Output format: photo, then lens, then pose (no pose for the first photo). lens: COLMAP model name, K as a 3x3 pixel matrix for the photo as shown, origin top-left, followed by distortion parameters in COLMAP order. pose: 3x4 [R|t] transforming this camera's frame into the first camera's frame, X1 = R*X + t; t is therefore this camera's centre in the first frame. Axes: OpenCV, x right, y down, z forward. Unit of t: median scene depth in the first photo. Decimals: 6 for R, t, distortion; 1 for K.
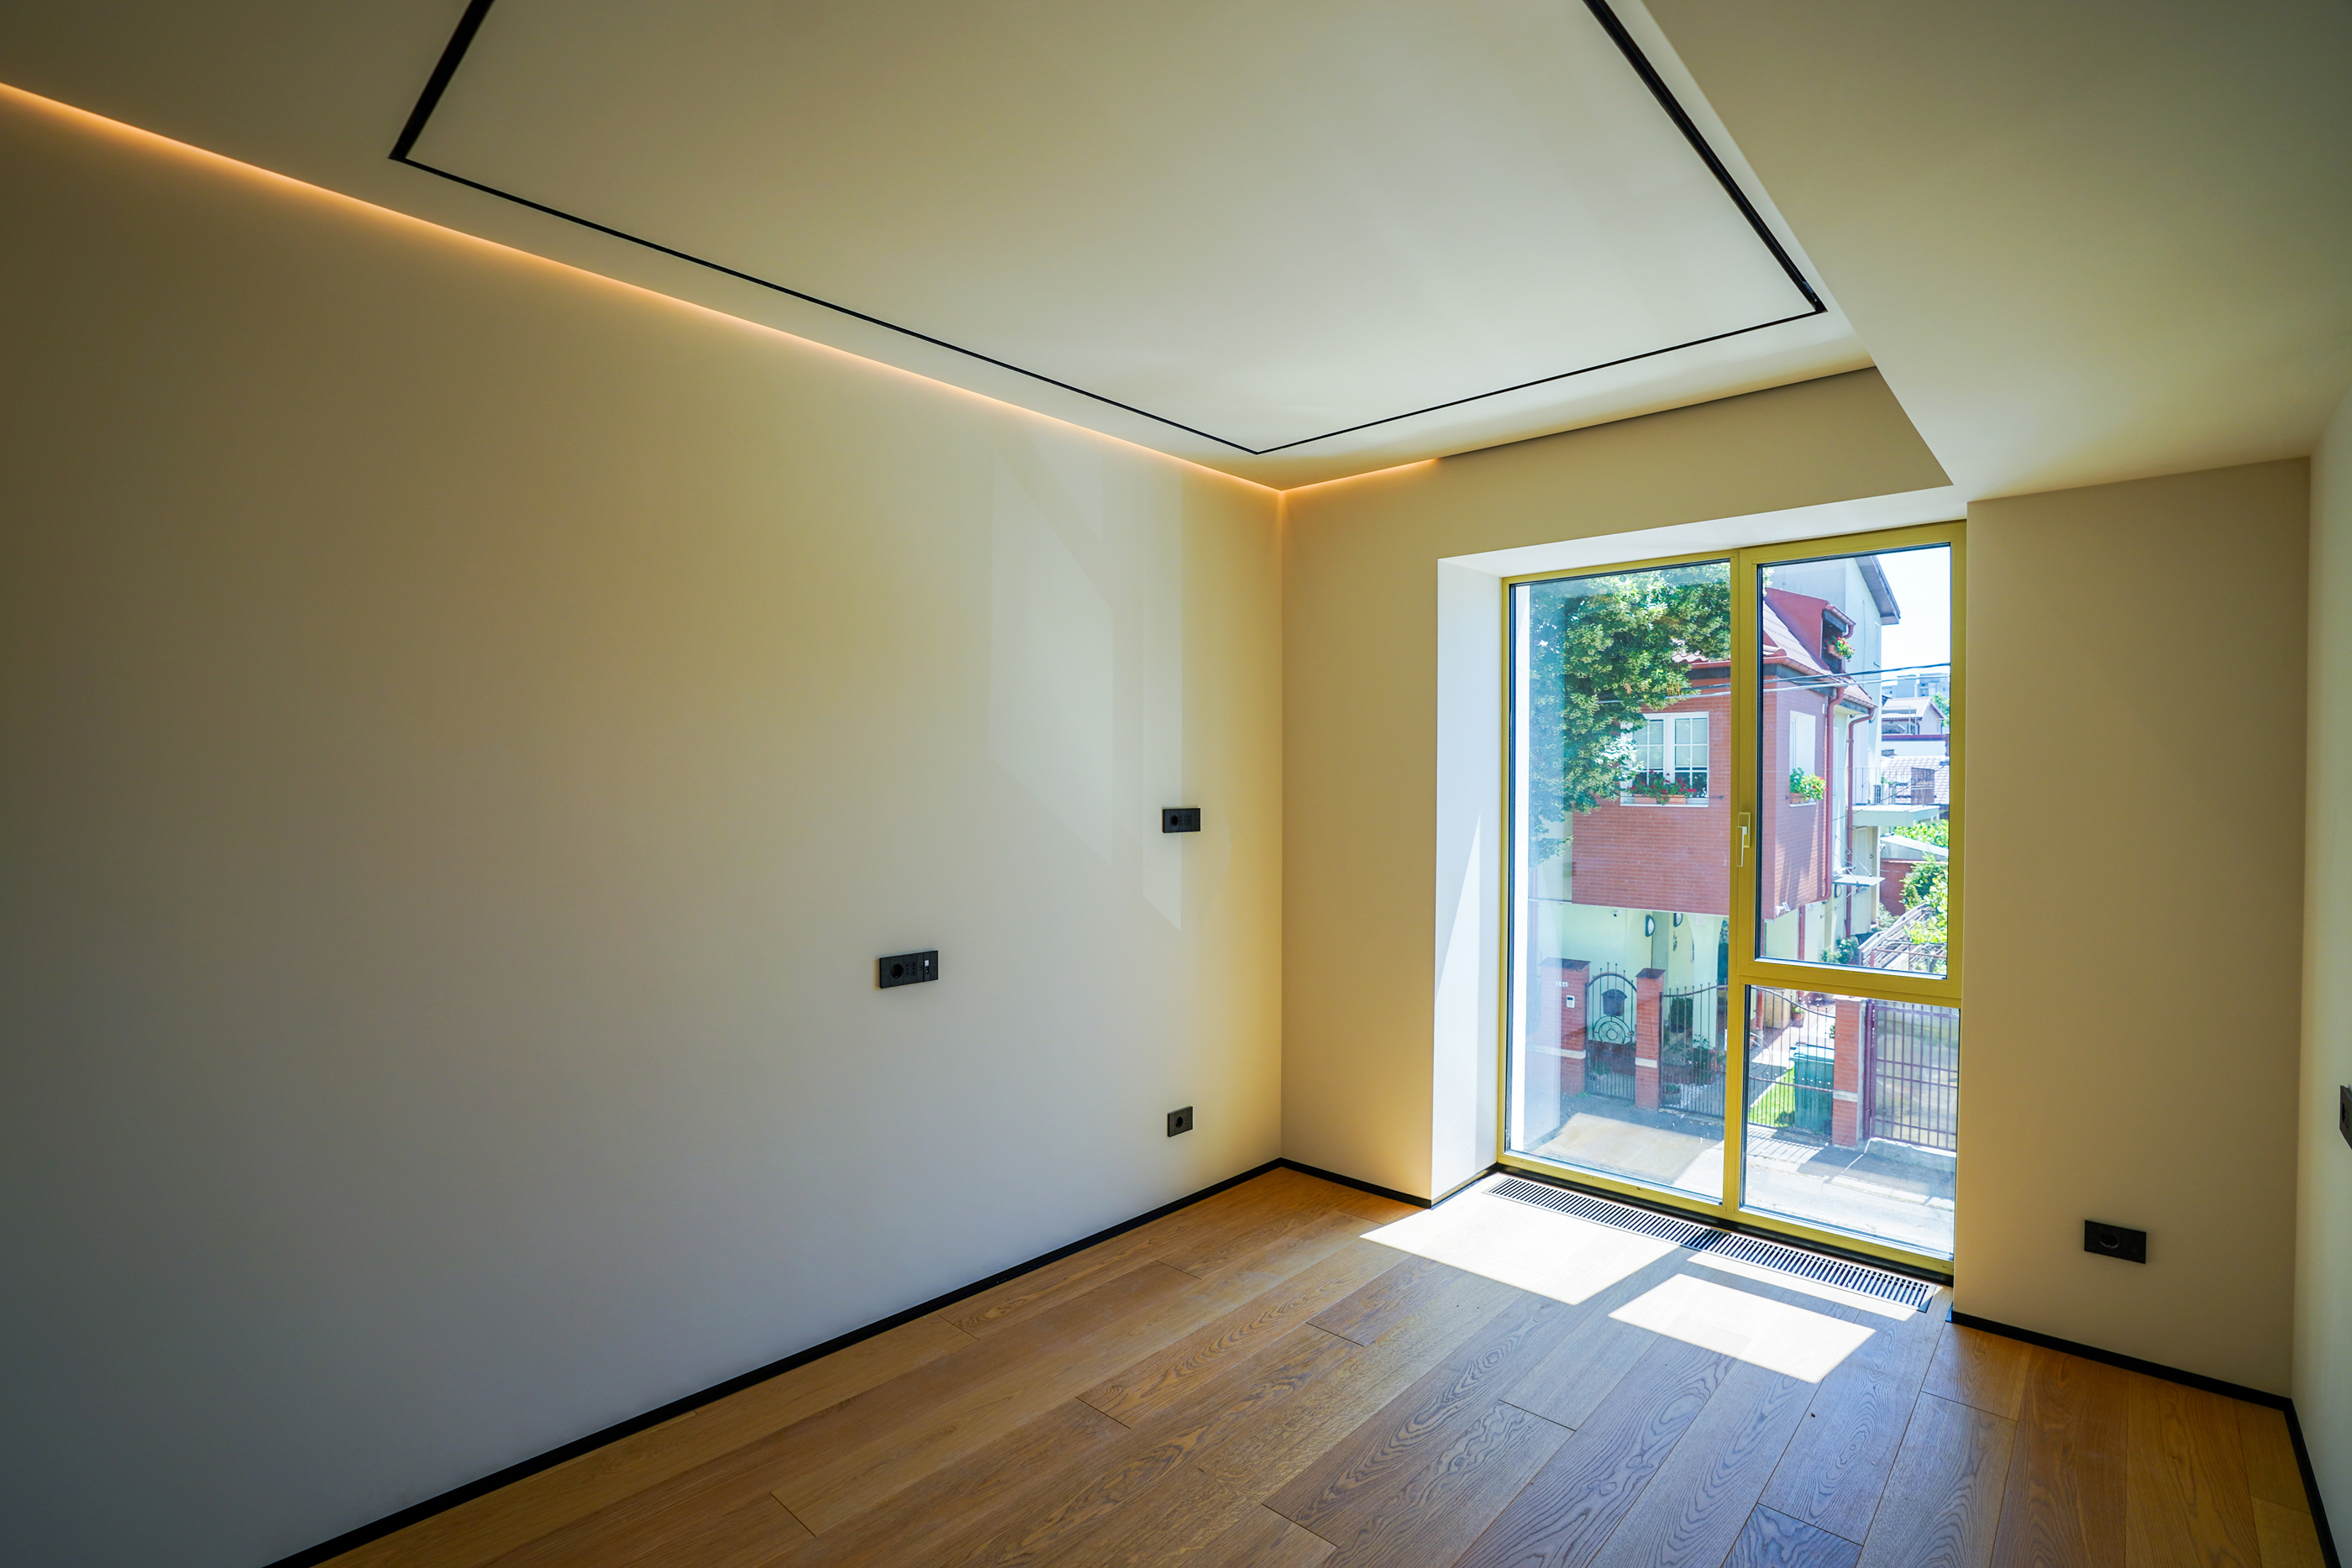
lens RADIAL K [[1082.5, 0, 1158.4], [0, 1082.5, 783.8], [0, 0, 1]] dist [-0.066198, 0.024429]
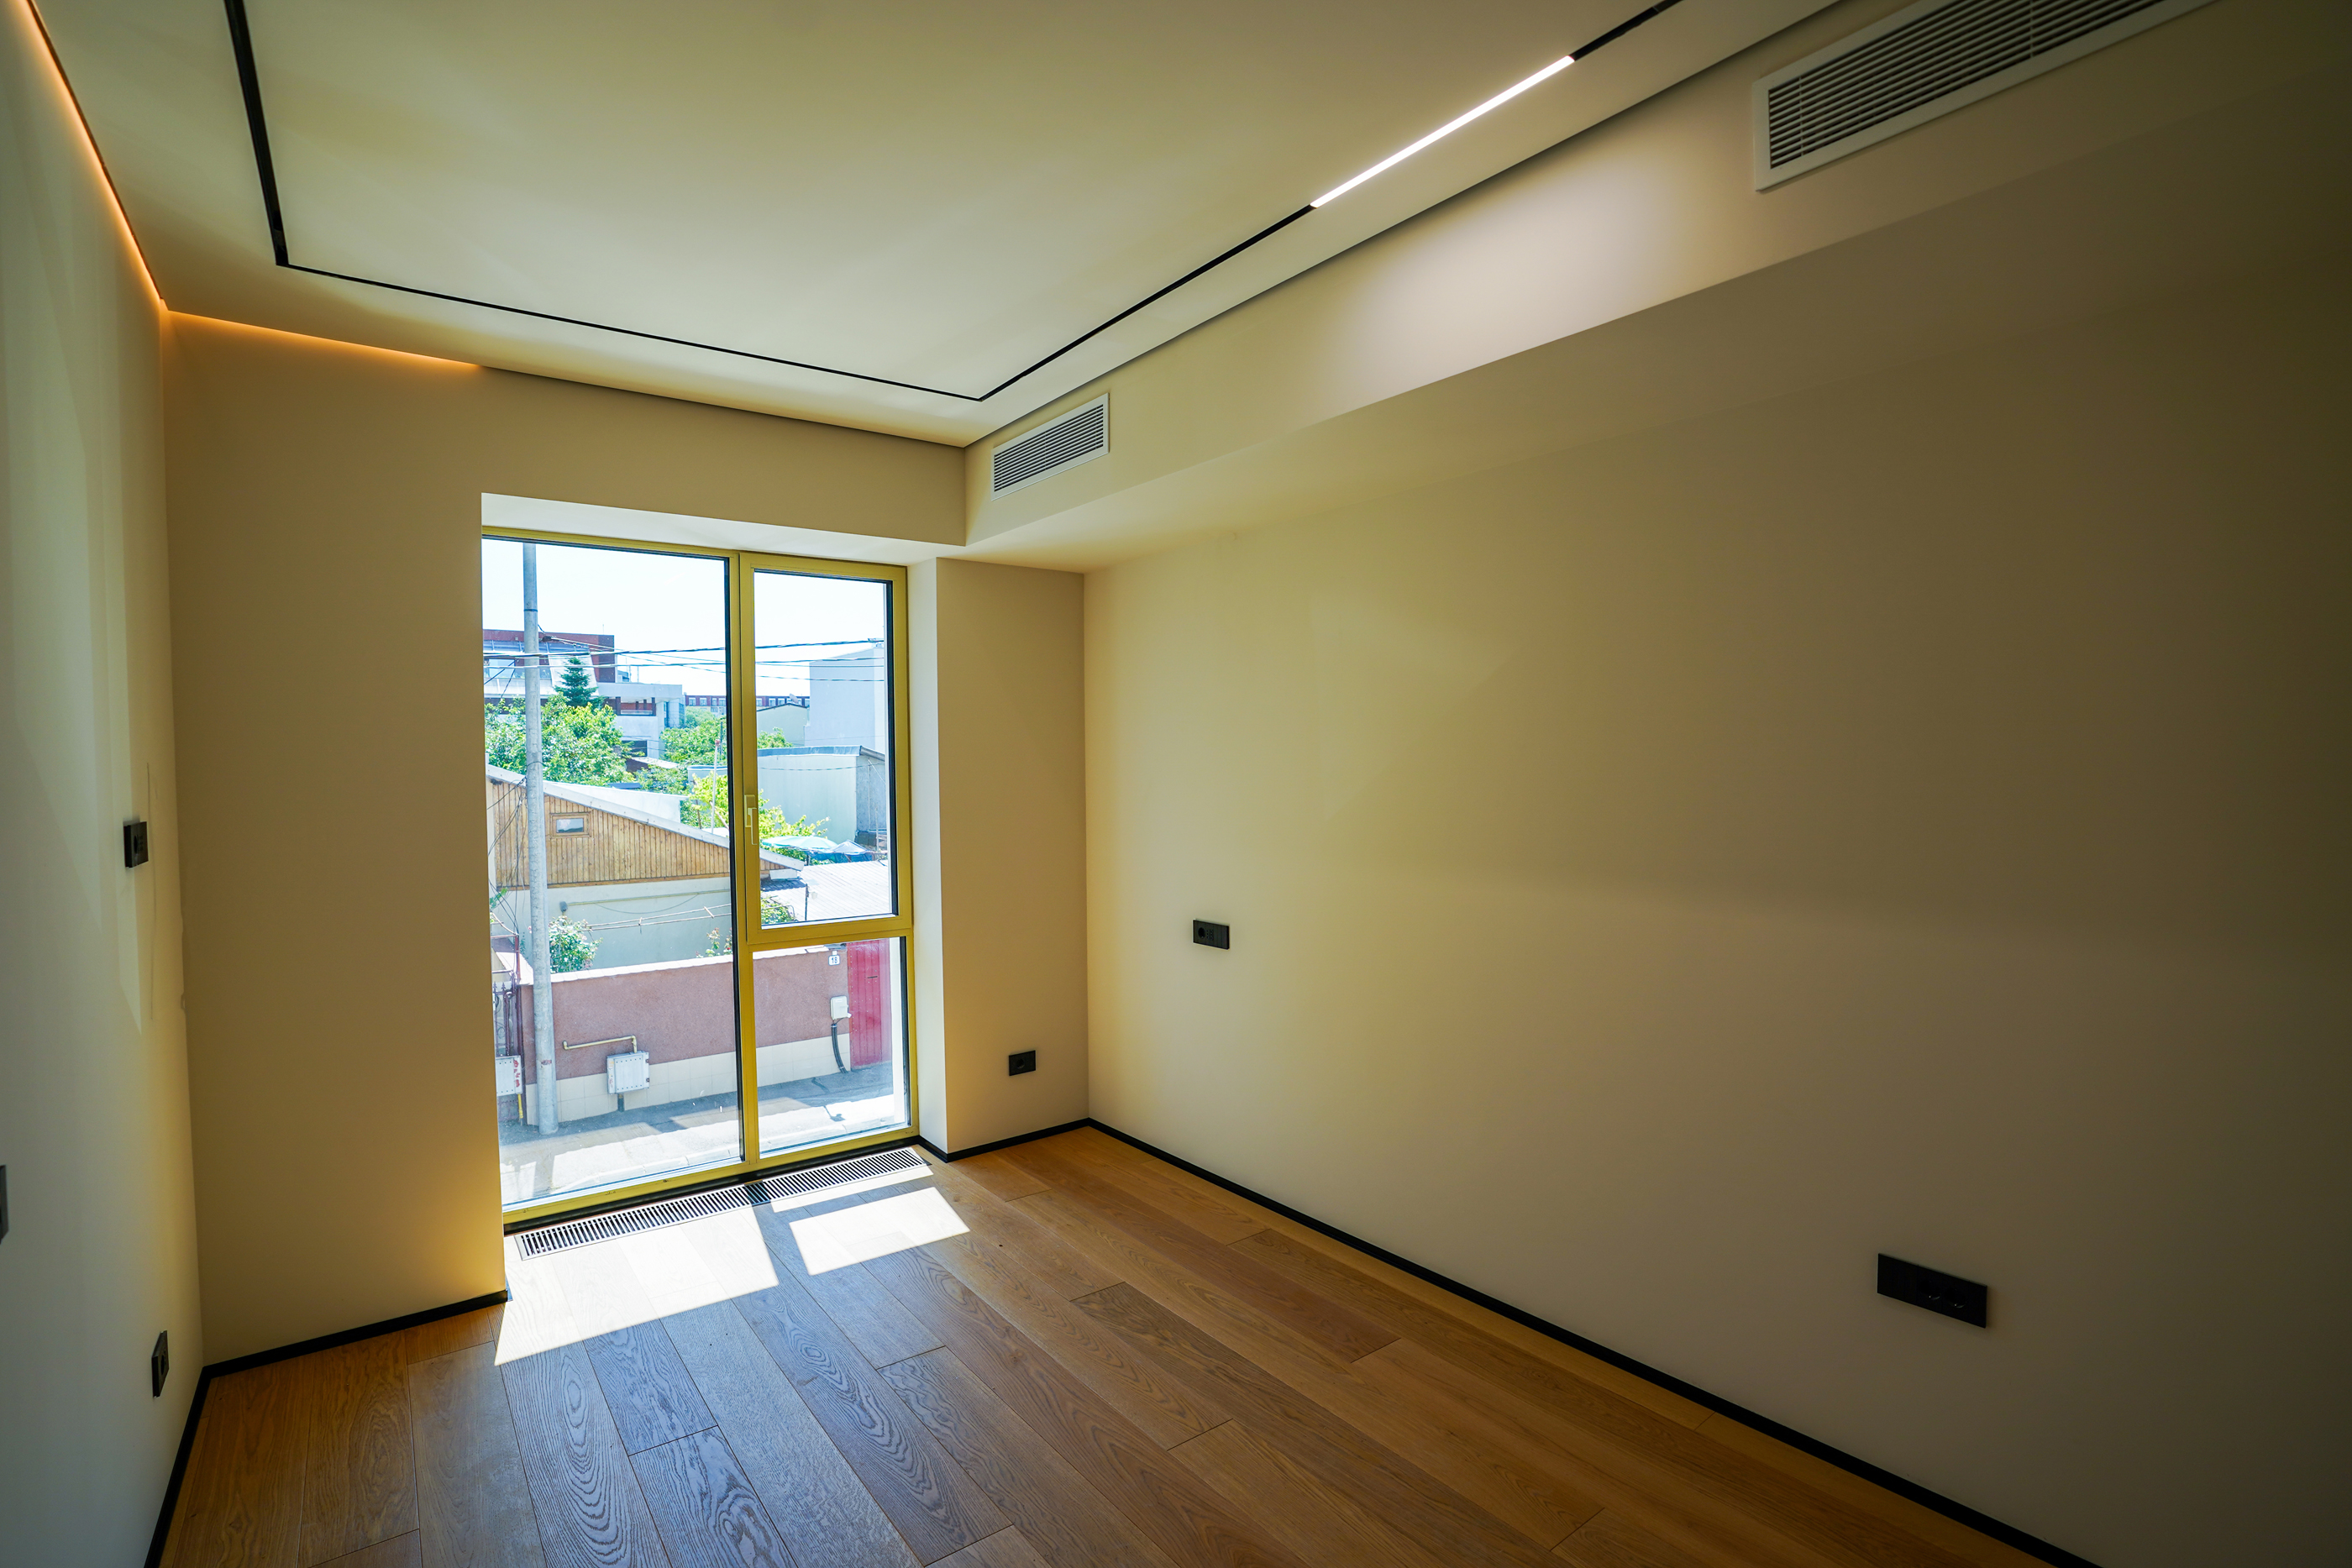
lens RADIAL K [[1082.5, 0, 1158.4], [0, 1082.5, 783.8], [0, 0, 1]] dist [-0.066198, 0.024429]
pose [[0.173732, -0.025597, 0.984460, -0.500714], [0.016058, 0.999603, 0.023157, -0.003548], [-0.984662, 0.011786, 0.174074, 0.434597]]
